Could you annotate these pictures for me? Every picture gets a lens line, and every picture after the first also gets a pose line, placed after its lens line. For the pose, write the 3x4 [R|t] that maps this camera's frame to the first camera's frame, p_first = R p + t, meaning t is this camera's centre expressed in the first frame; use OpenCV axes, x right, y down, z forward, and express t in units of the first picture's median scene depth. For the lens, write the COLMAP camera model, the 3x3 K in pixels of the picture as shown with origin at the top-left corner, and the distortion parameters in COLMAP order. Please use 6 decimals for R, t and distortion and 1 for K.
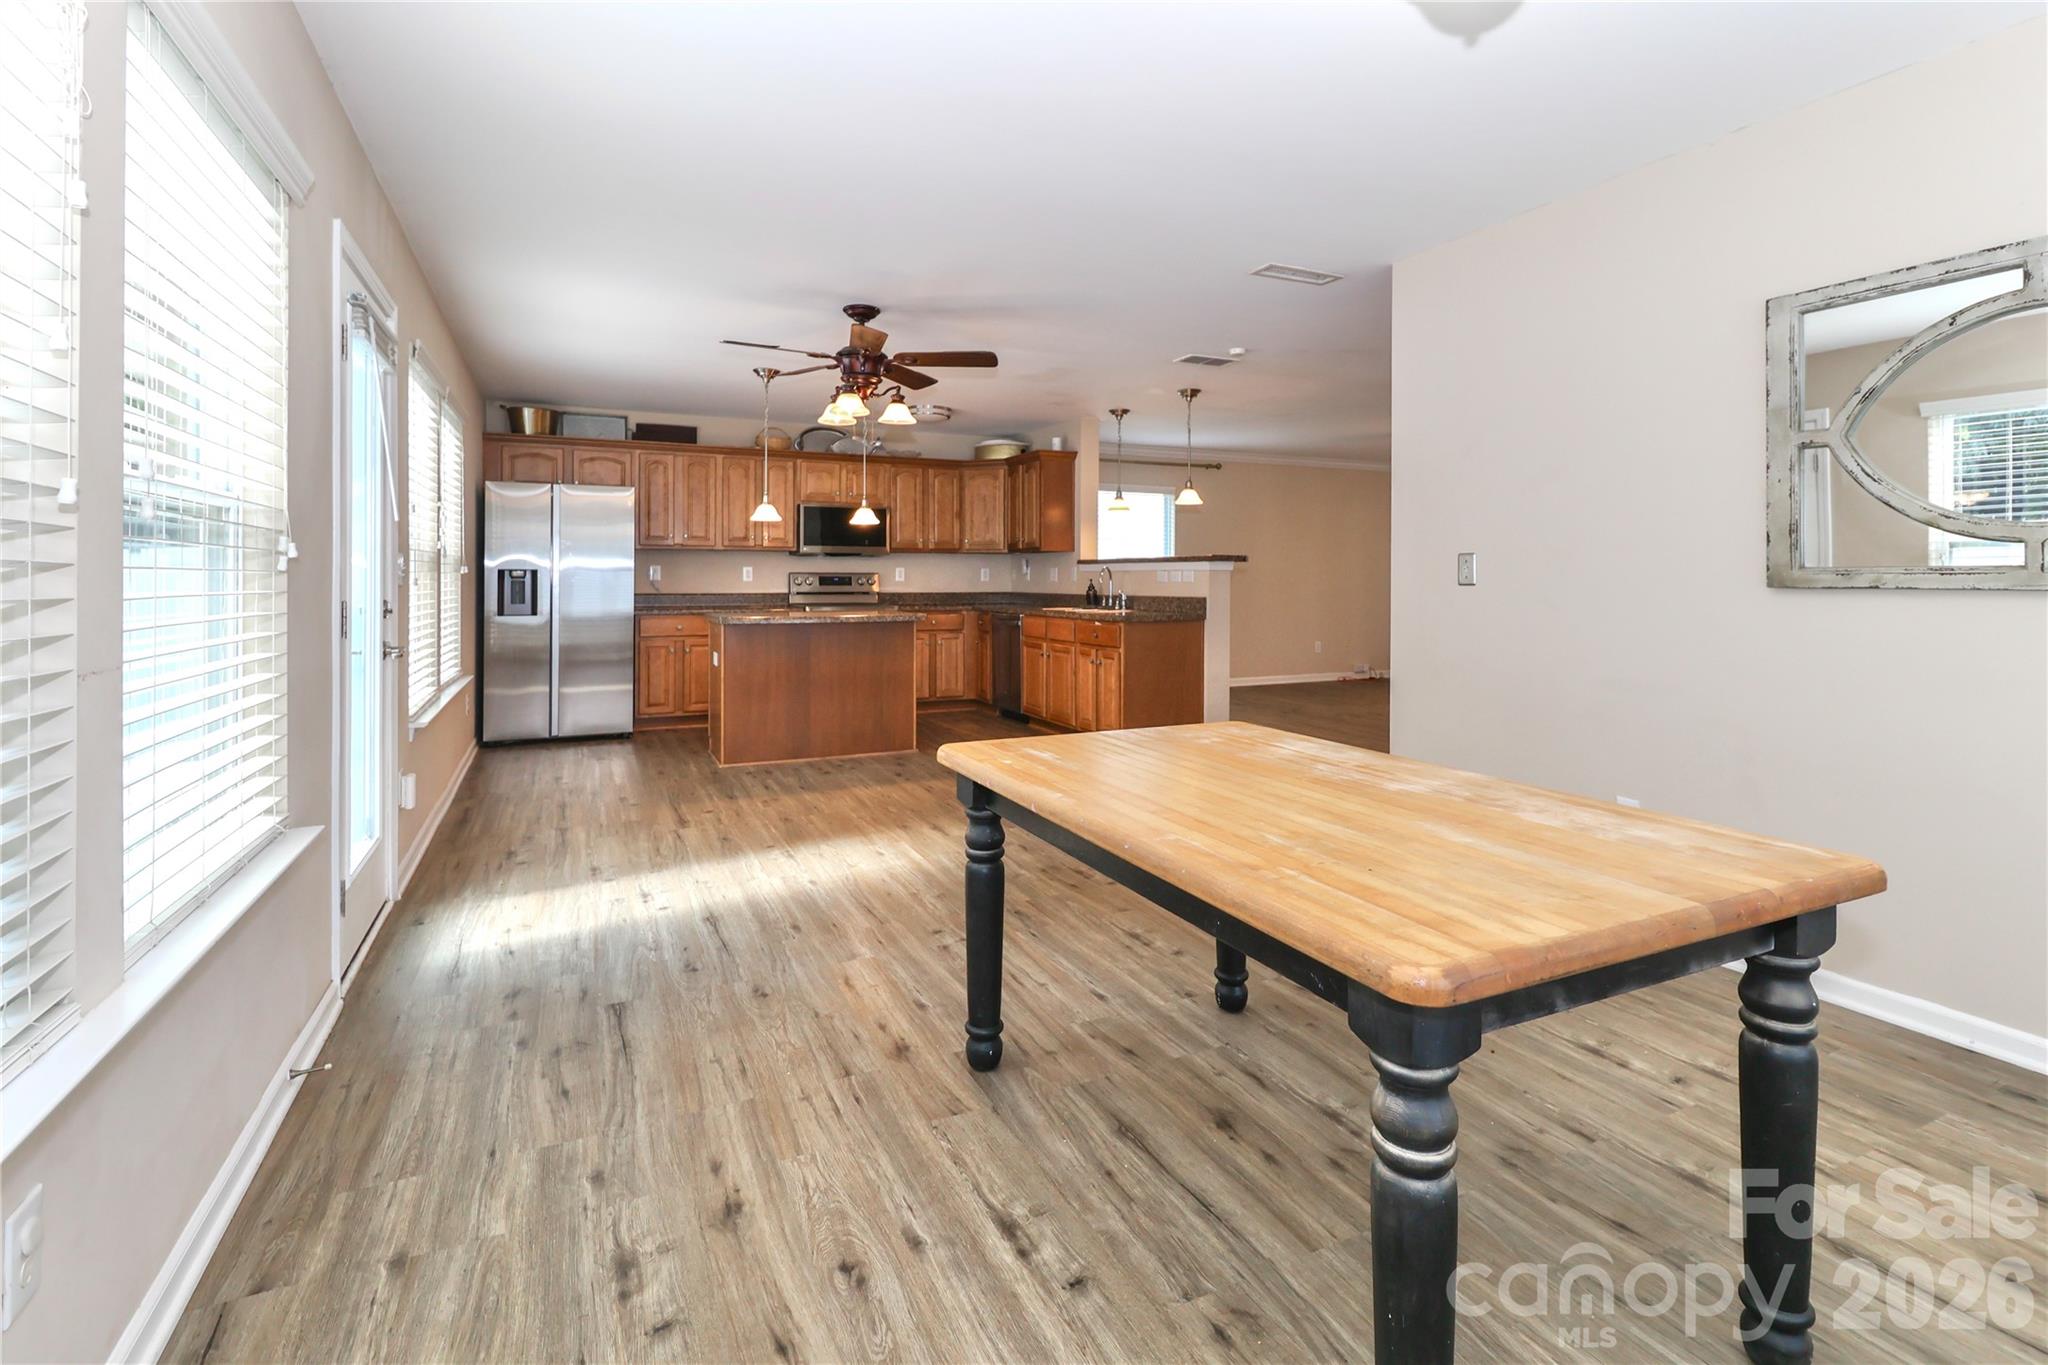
lens RADIAL K [[969.1, 0, 1048.4], [0, 969.1, 568.1], [0, 0, 1]] dist [0.001990, -0.000064]
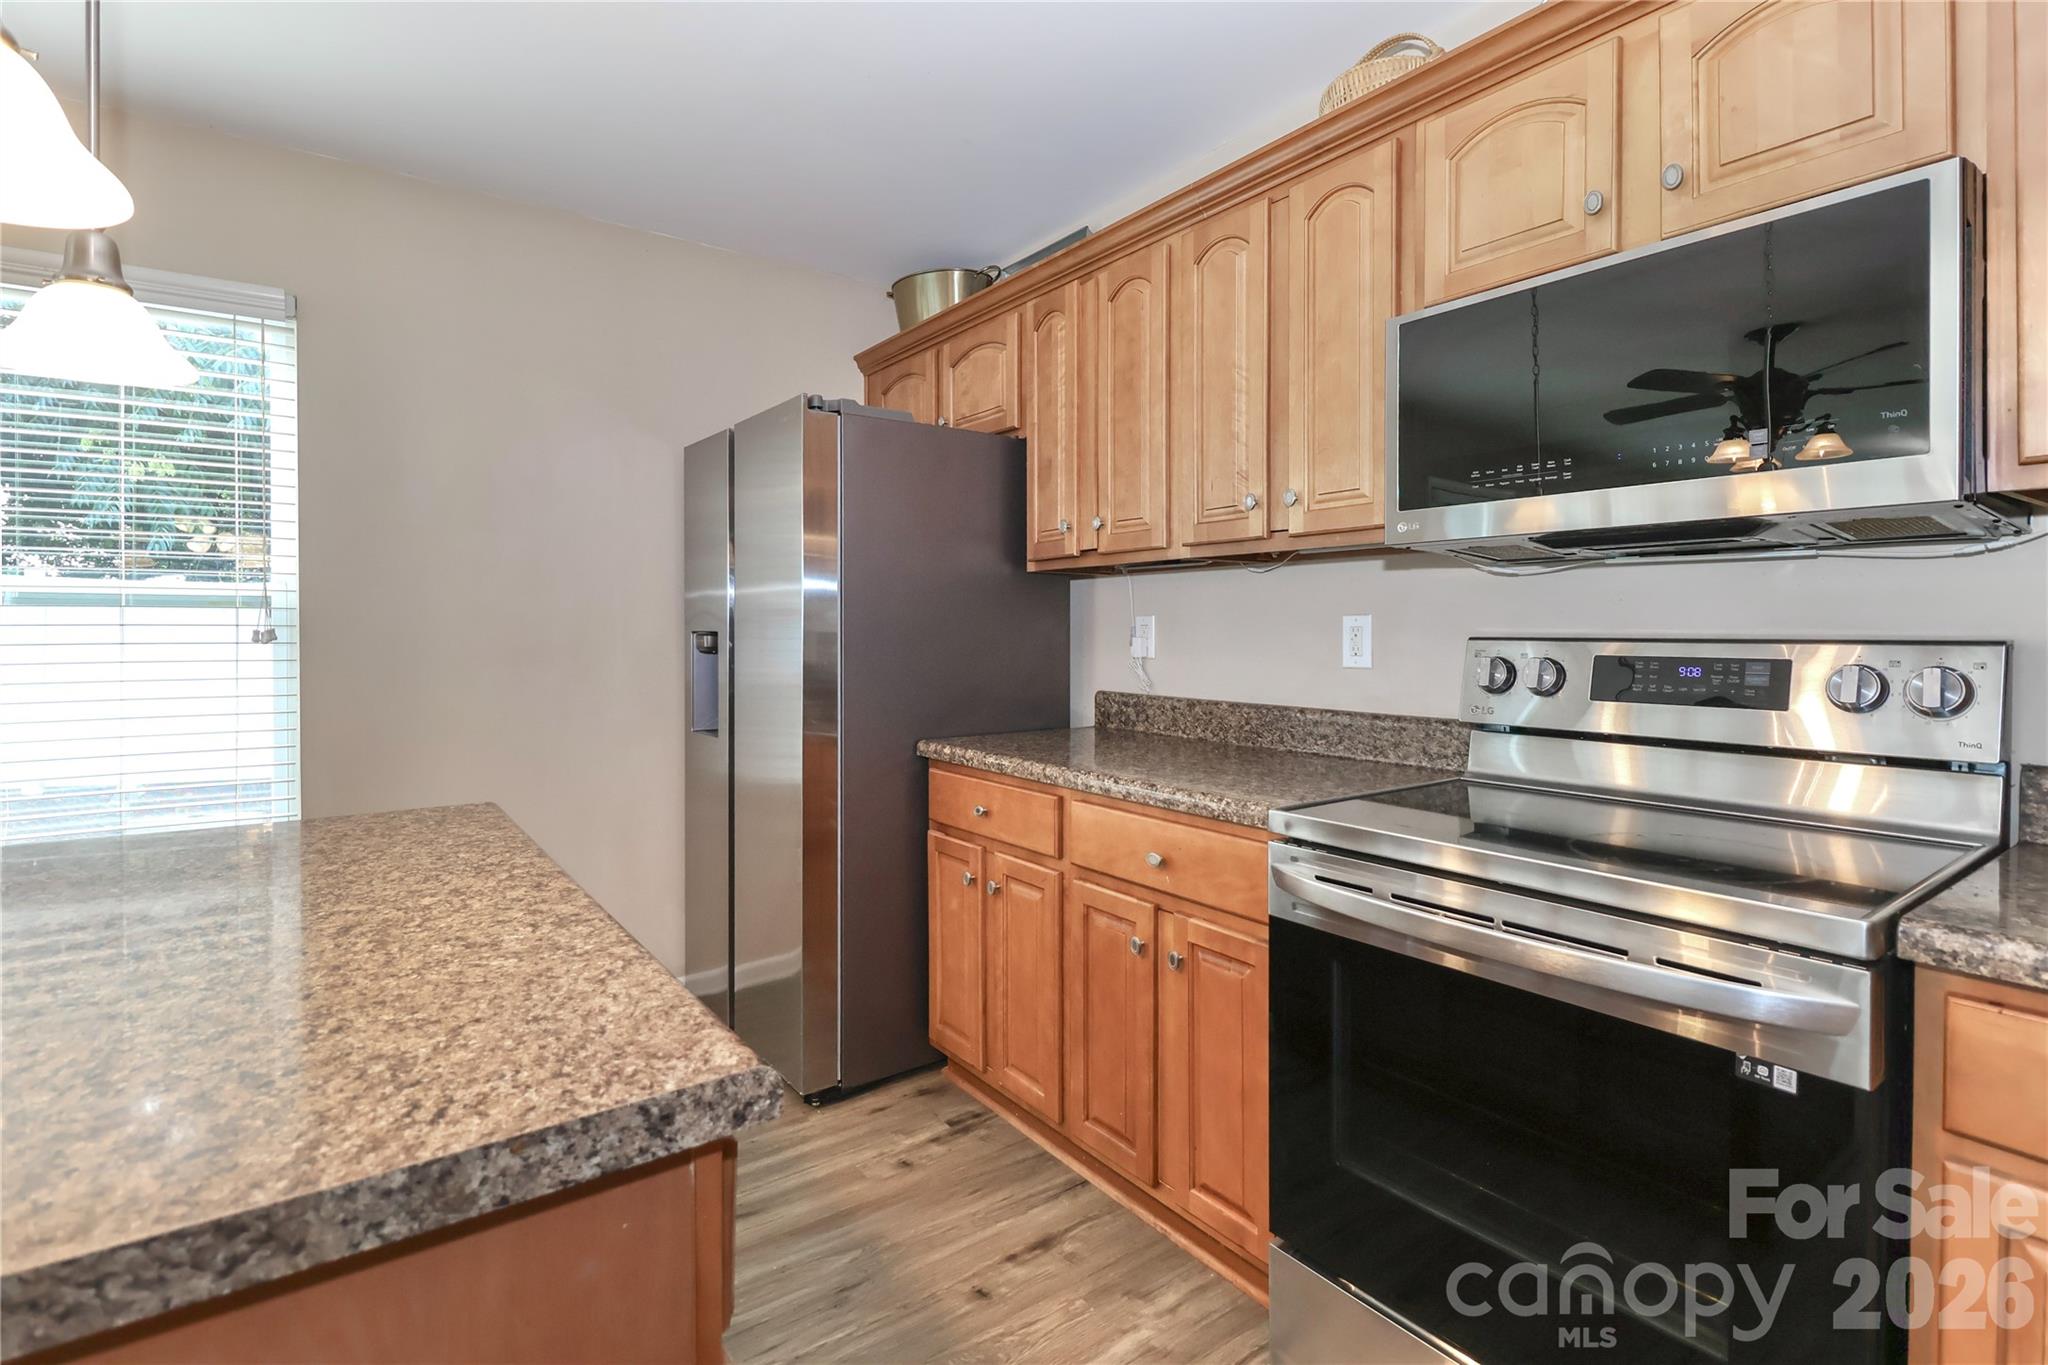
lens RADIAL K [[982.6, 0, 1044.0], [0, 982.6, 636.2], [0, 0, 1]] dist [0.015578, -0.013625]
pose [[0.184902, 0.006119, -0.982738, -0.057330], [0.012127, 0.999890, 0.008507, 0.001478], [0.982682, -0.013491, 0.184807, 0.927852]]
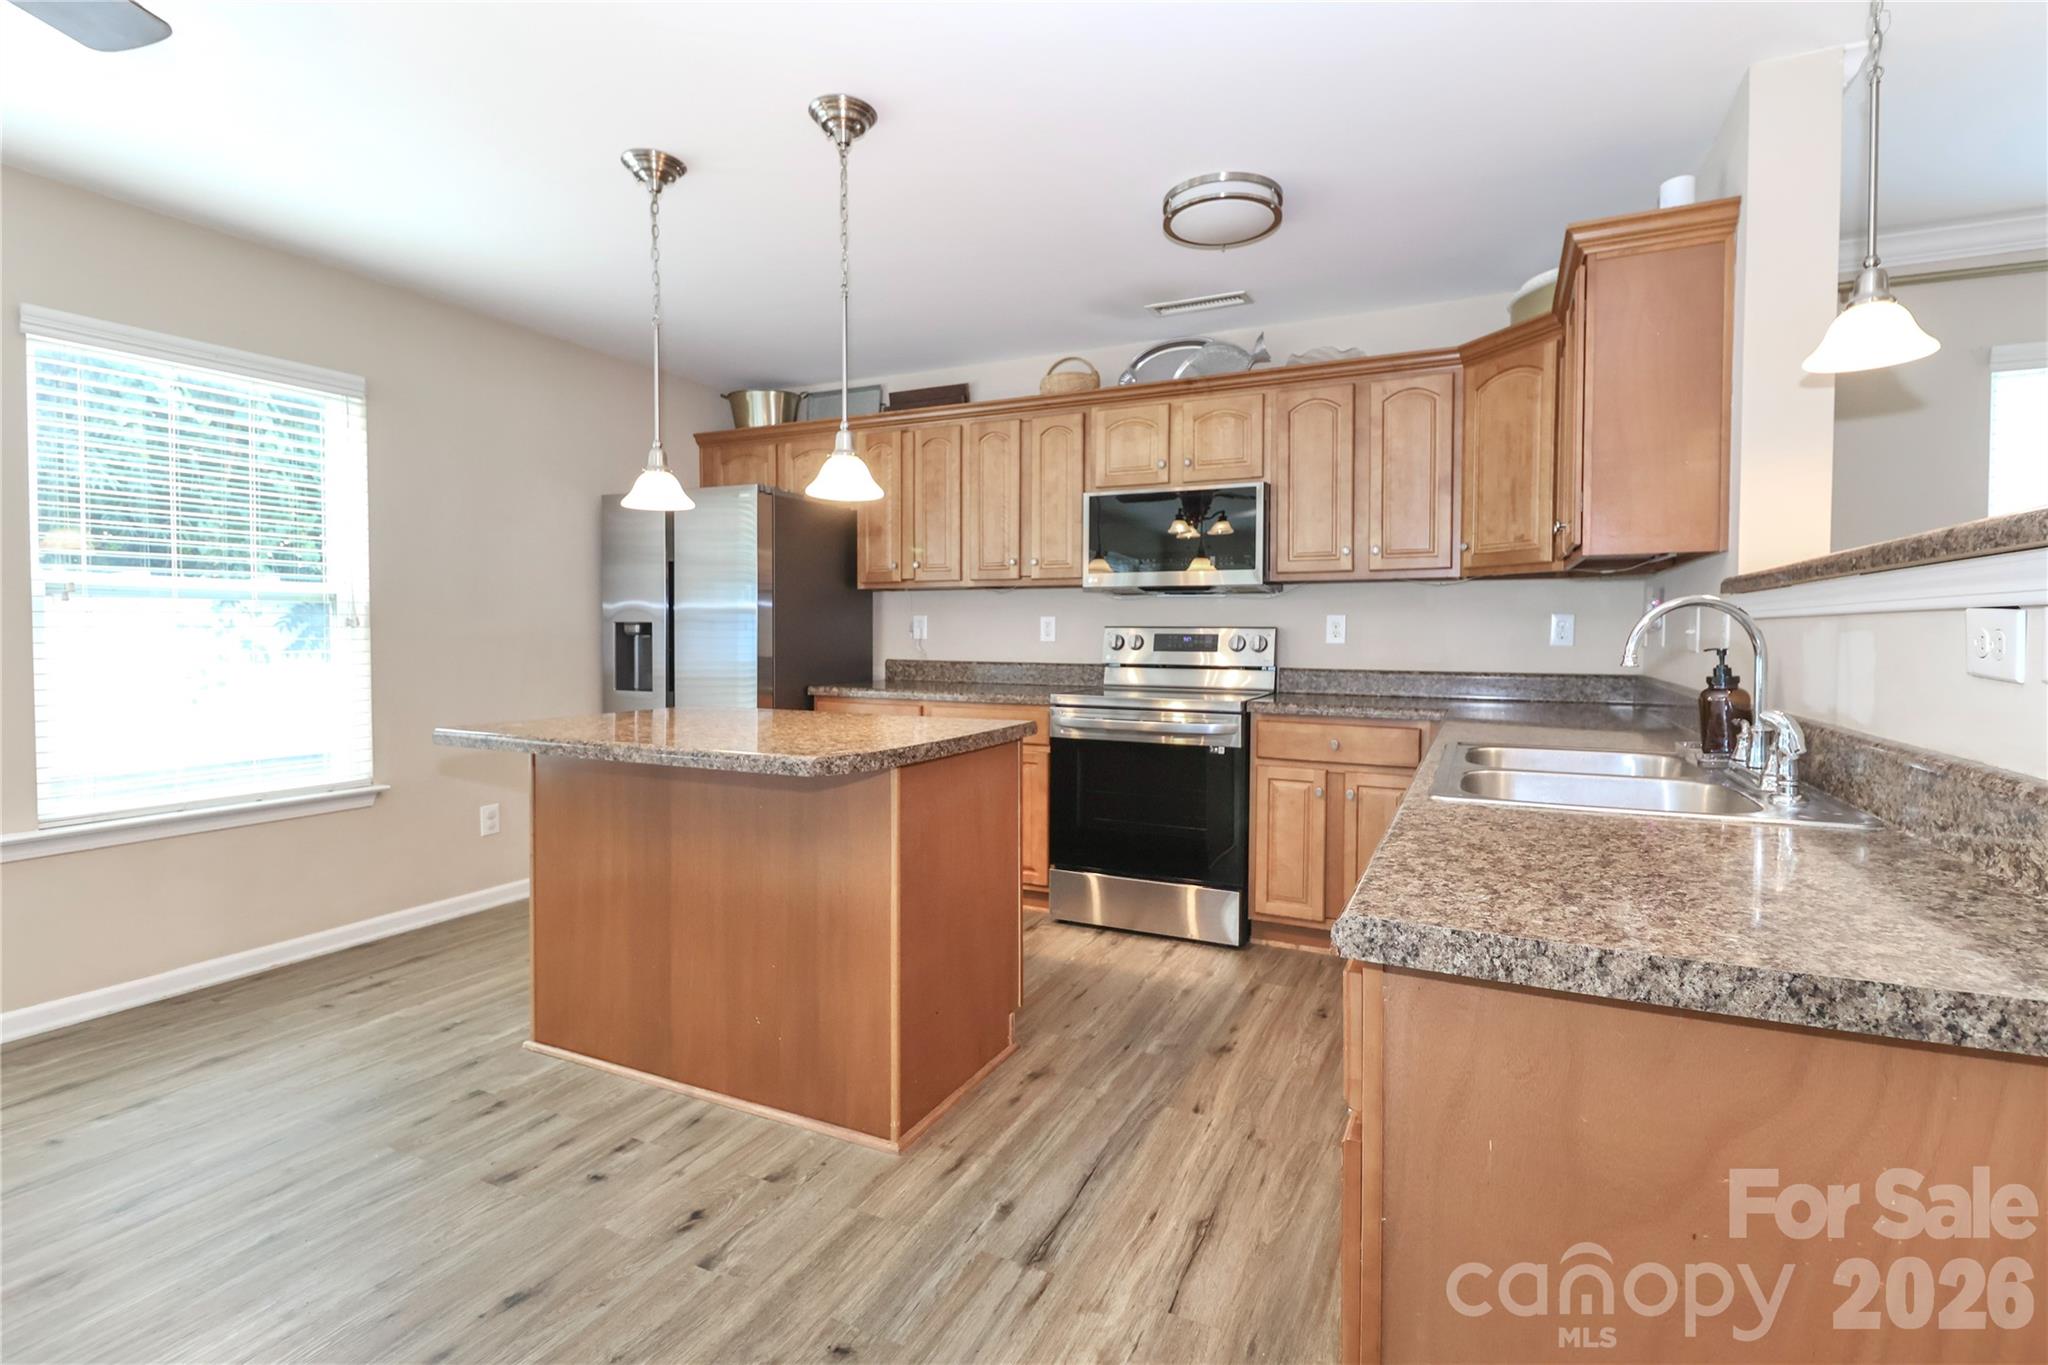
lens RADIAL K [[938.4, 0, 1041.5], [0, 938.4, 653.8], [0, 0, 1]] dist [0.016275, -0.011220]
pose [[0.625995, 0.020505, -0.779558, 0.126126], [0.005436, 0.999515, 0.030655, 0.004197], [0.779808, -0.023428, 0.625580, 0.702483]]
